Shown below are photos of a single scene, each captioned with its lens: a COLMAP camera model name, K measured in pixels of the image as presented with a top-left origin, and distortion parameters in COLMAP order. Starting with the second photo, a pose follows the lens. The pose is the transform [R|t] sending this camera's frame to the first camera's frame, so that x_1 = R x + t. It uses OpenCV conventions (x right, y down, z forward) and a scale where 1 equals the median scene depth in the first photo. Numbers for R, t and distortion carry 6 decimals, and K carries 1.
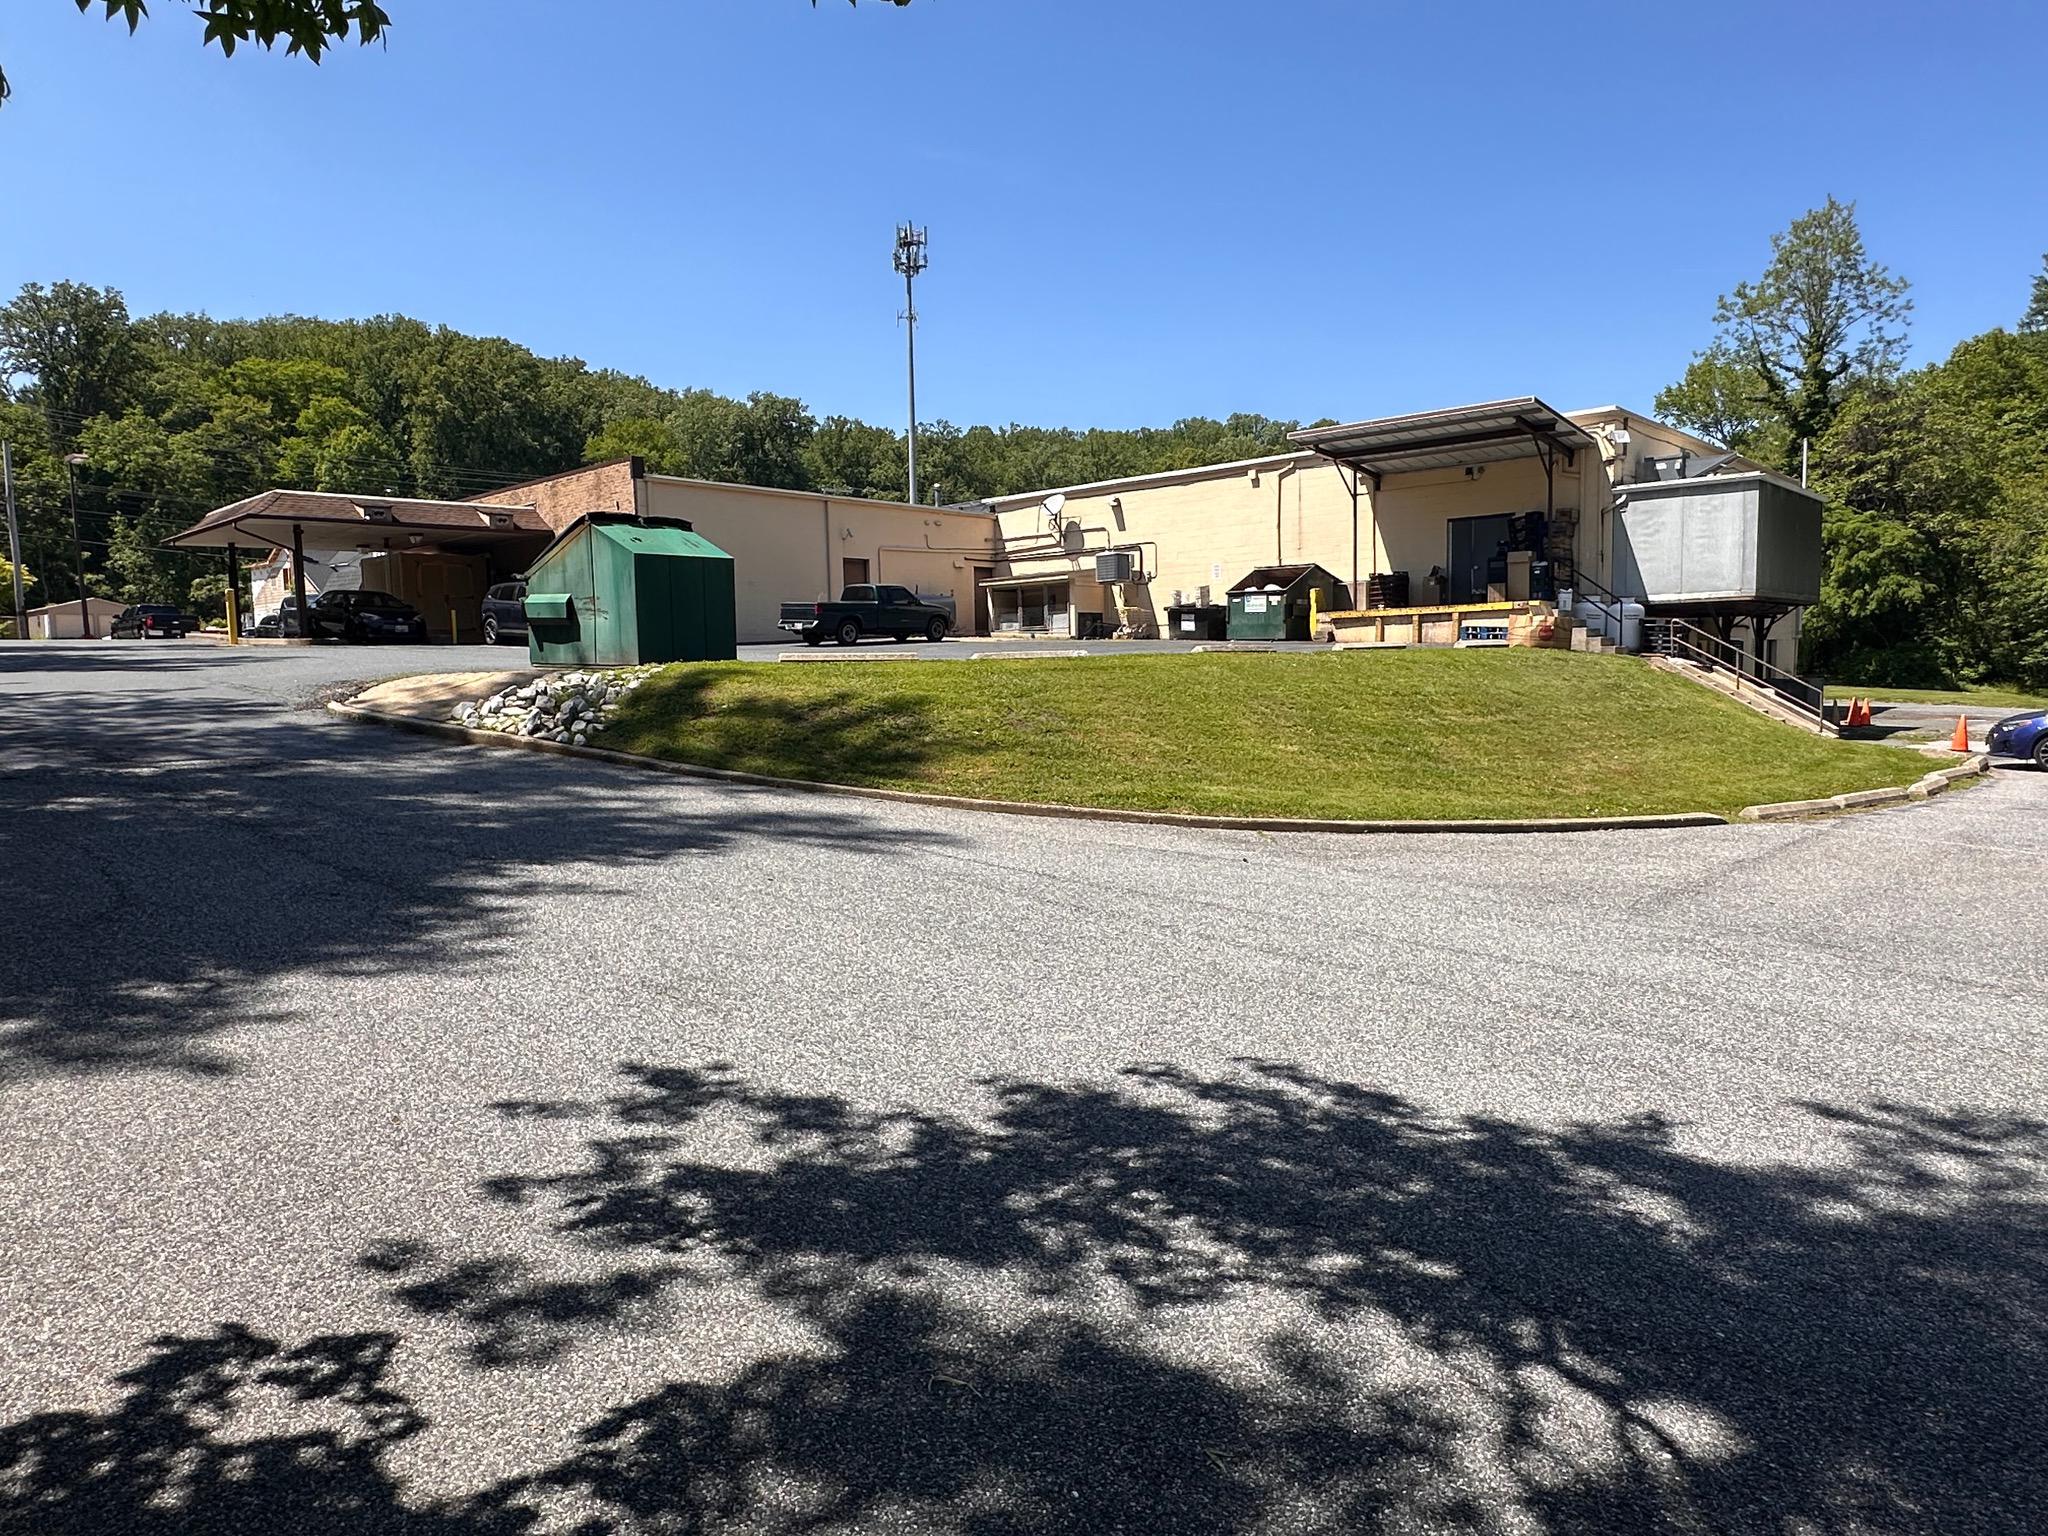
lens RADIAL K [[1263.3, 0, 1029.1], [0, 1263.3, 784.3], [0, 0, 1]] dist [-0.010308, 0.007331]
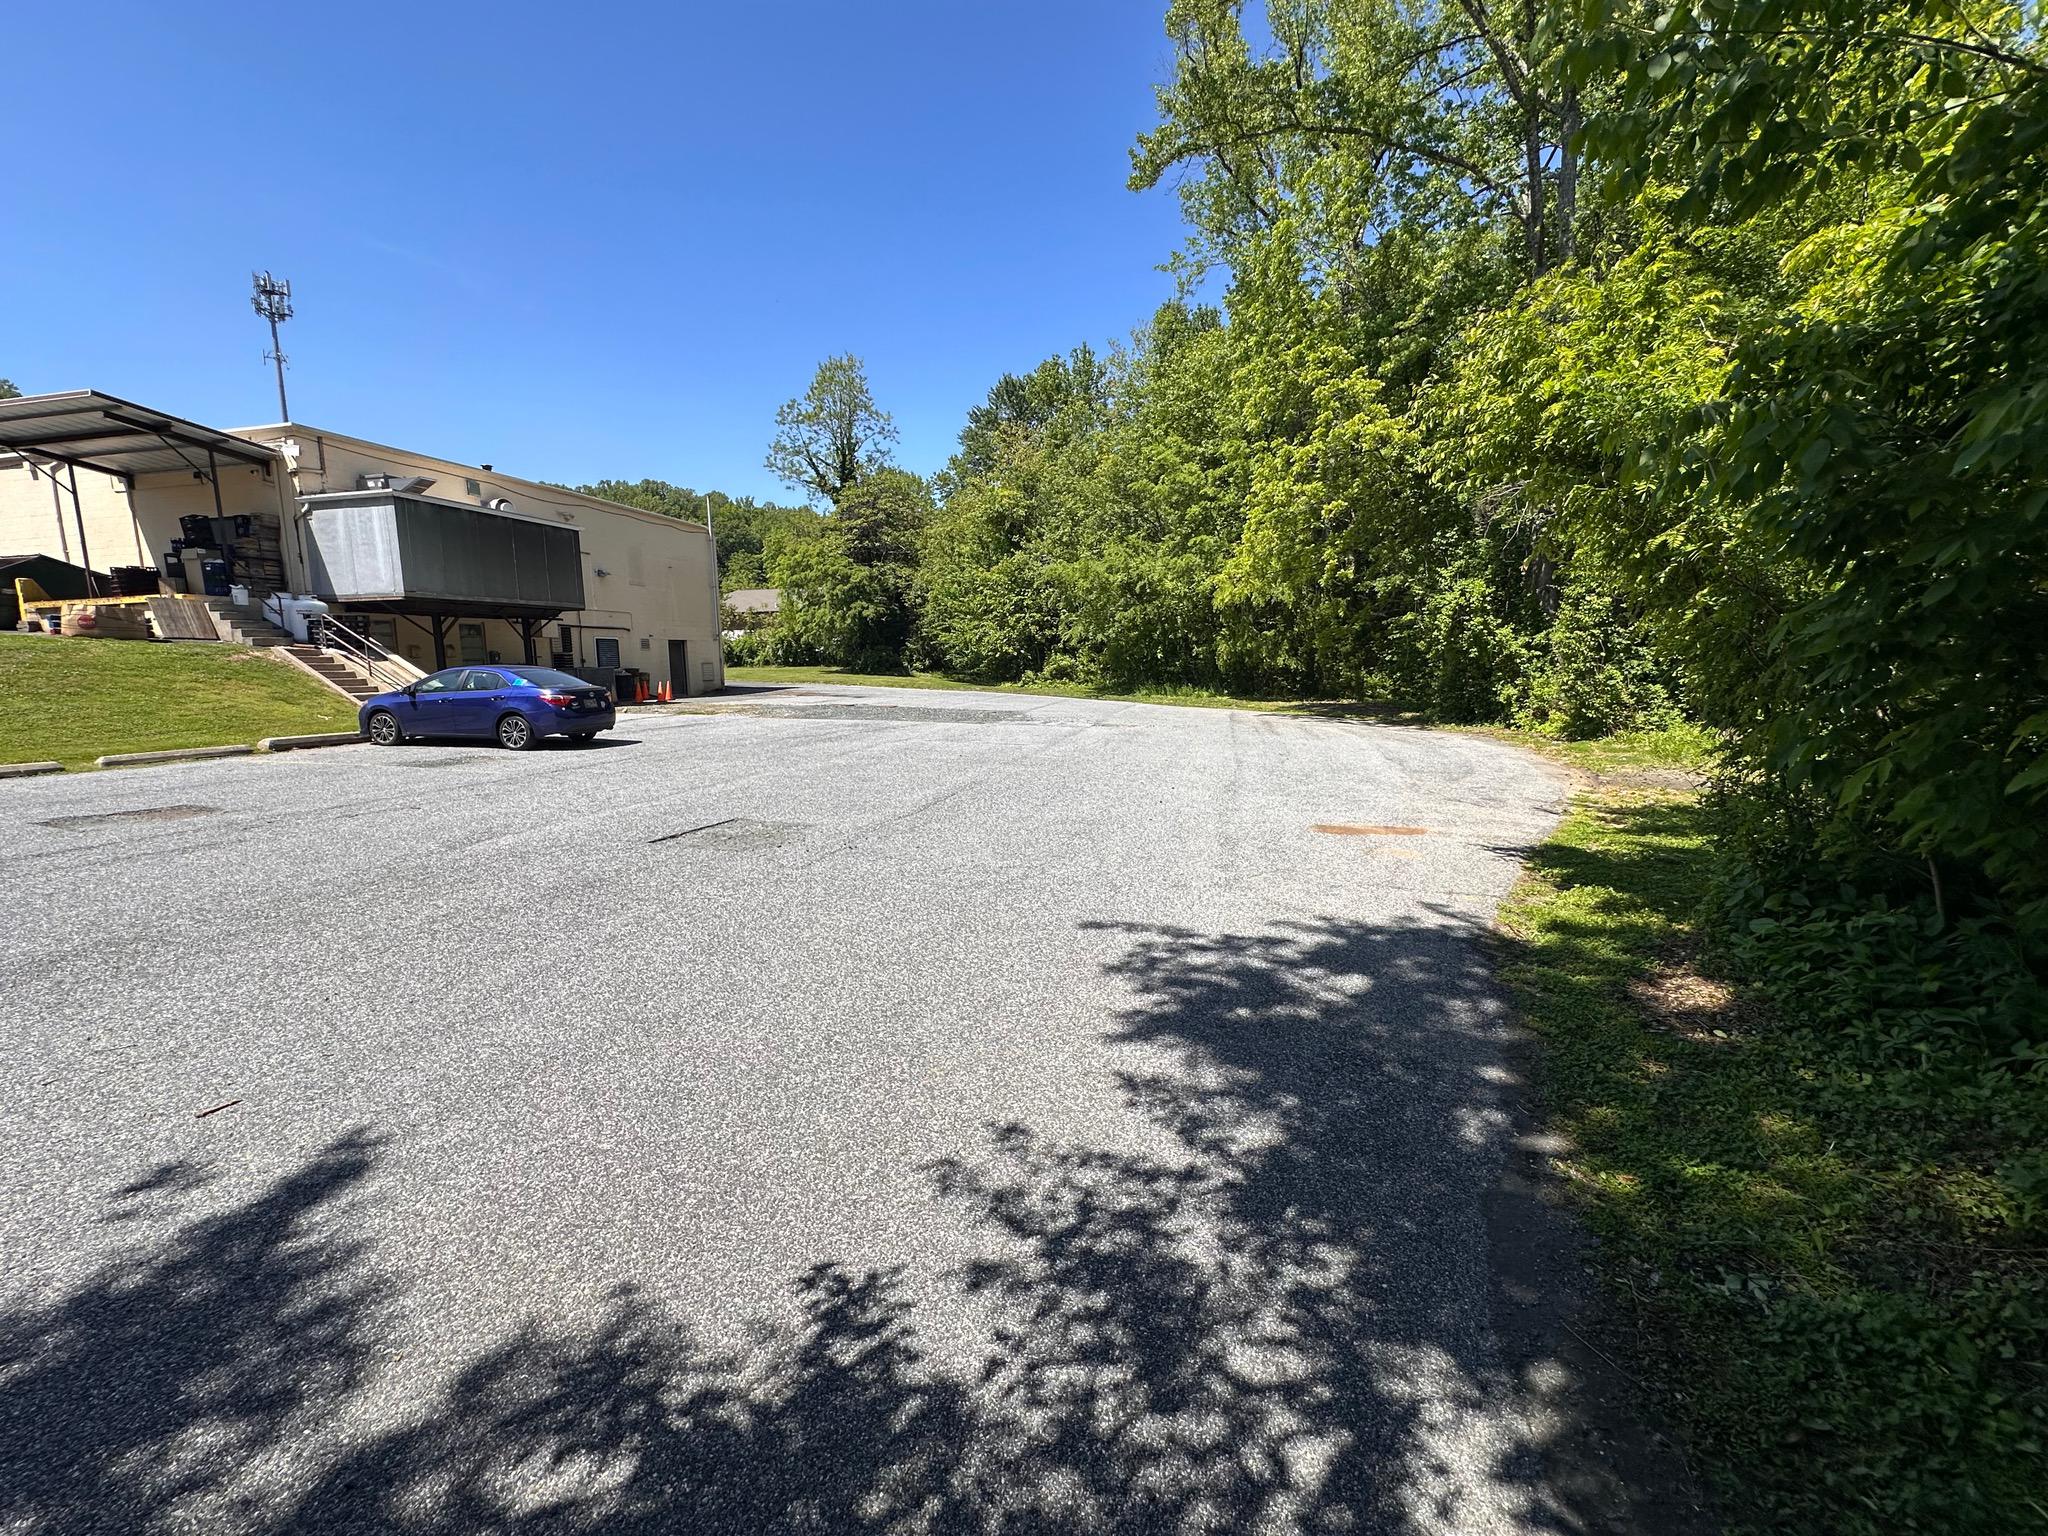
lens RADIAL K [[821.6, 0, 1029.5], [0, 821.6, 769.5], [0, 0, 1]] dist [-0.005833, -0.000105]
pose [[0.866743, -0.062323, 0.494847, 0.474700], [0.045066, 0.997890, 0.046743, 0.002239], [-0.496716, -0.018213, 0.867722, 0.027688]]
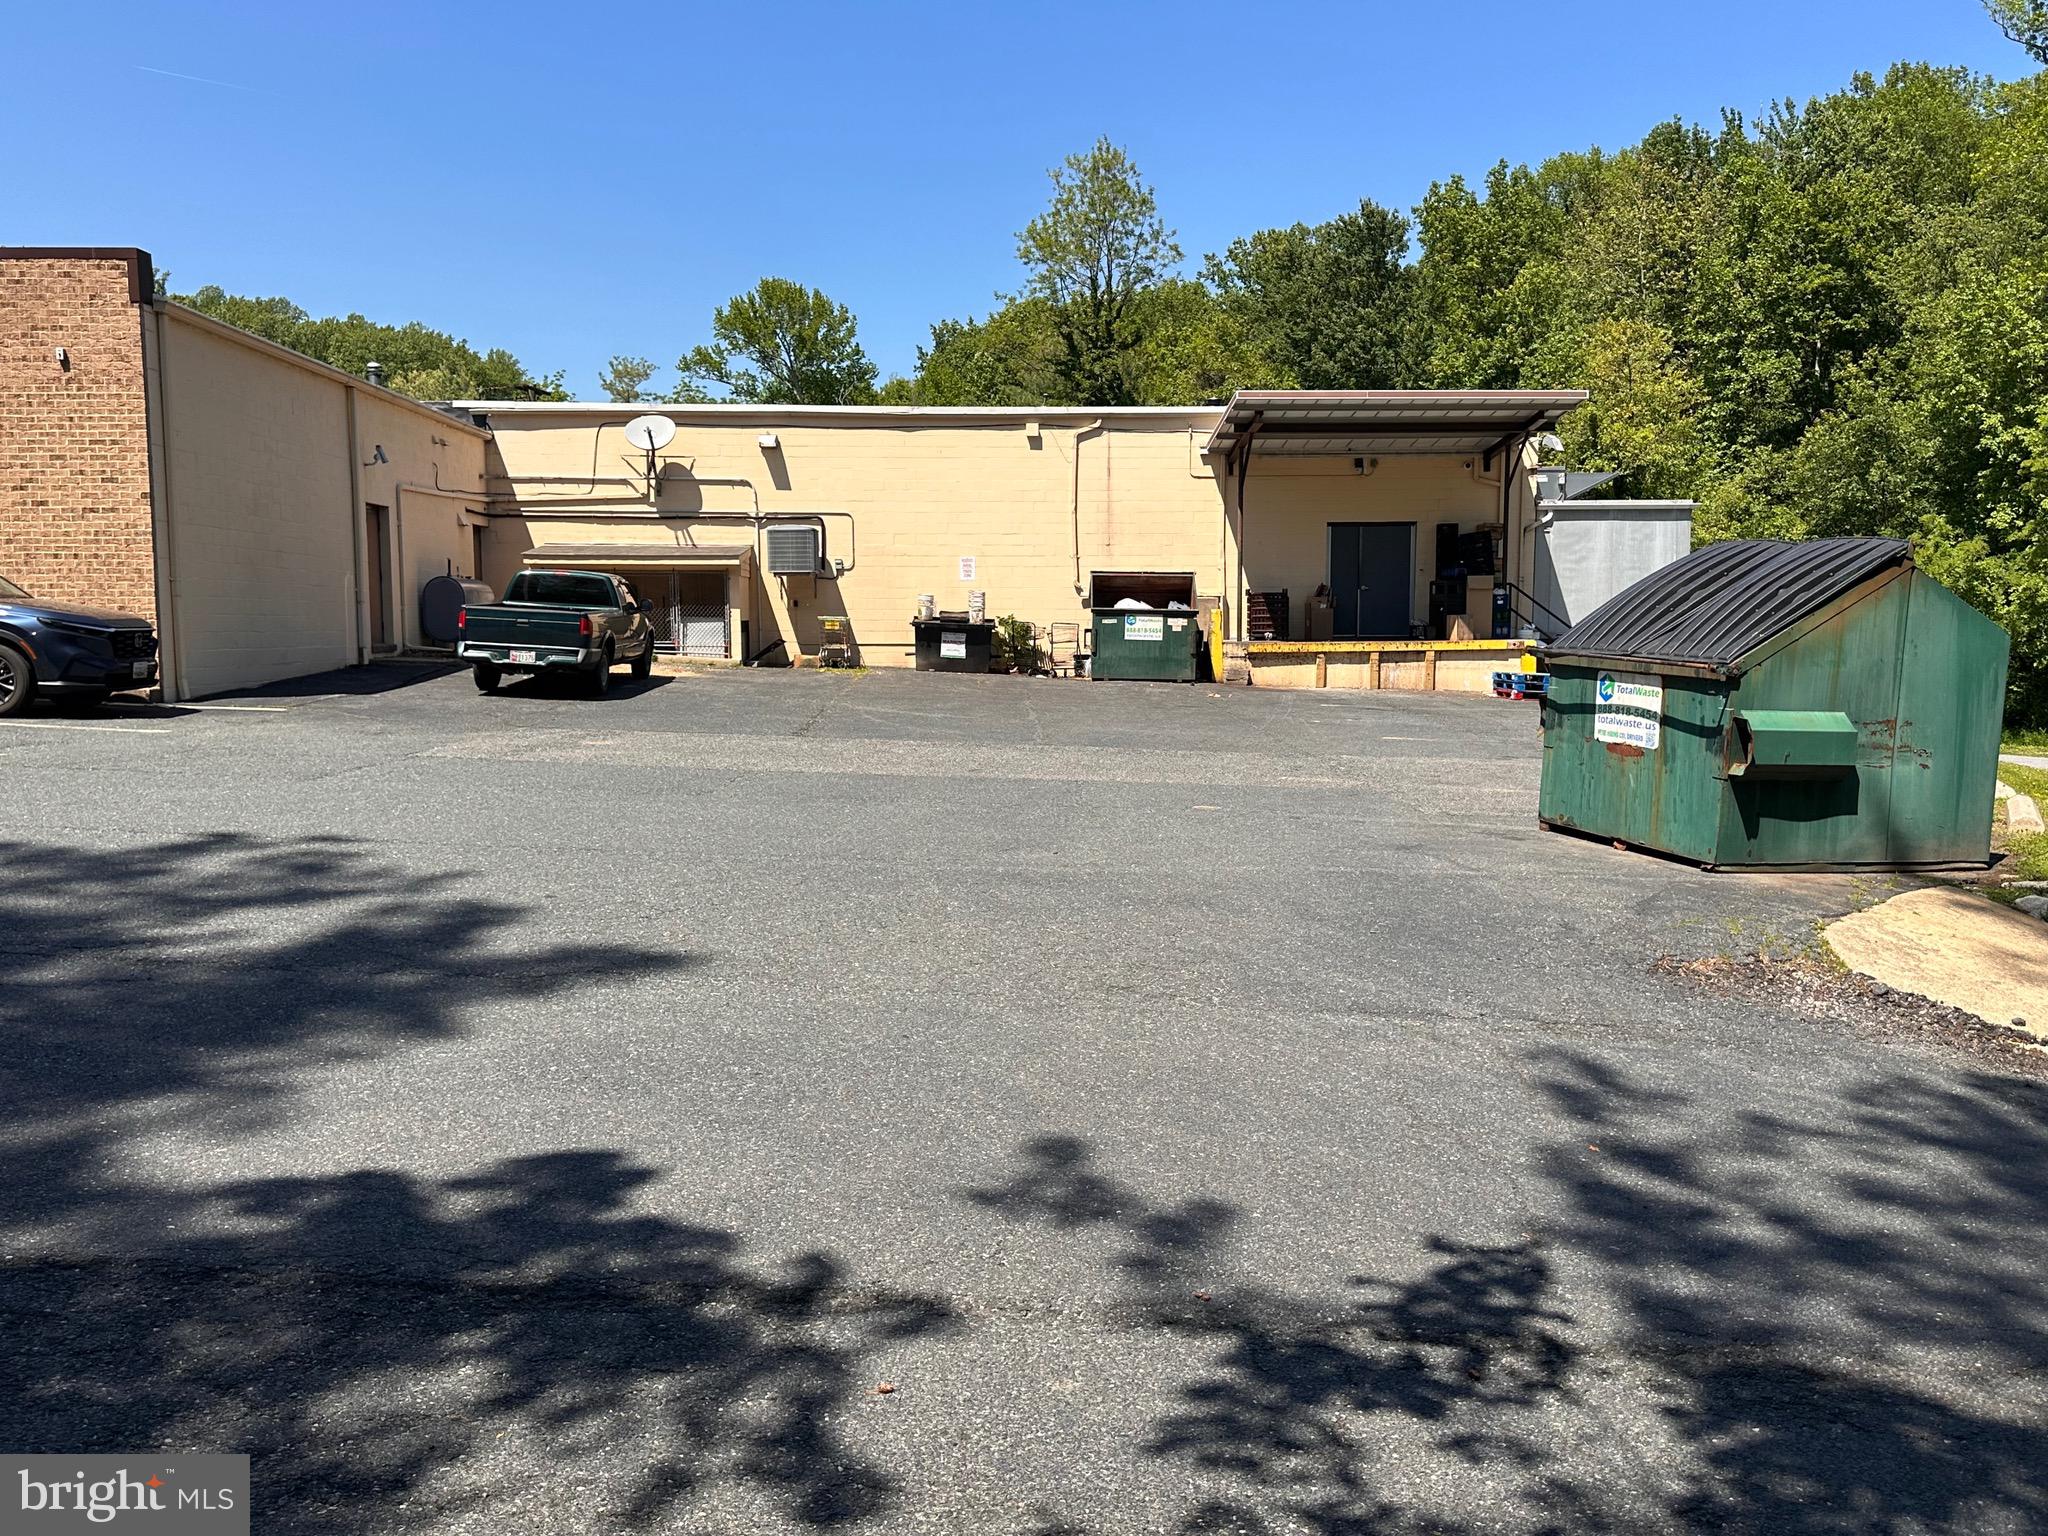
lens RADIAL K [[1691.2, 0, 1030.6], [0, 1691.2, 766.3], [0, 0, 1]] dist [0.111430, -0.183360]
pose [[0.703470, -0.043104, 0.709416, -0.424664], [0.053223, 0.998551, 0.007895, -0.063726], [-0.708729, 0.032204, 0.704745, 0.323966]]
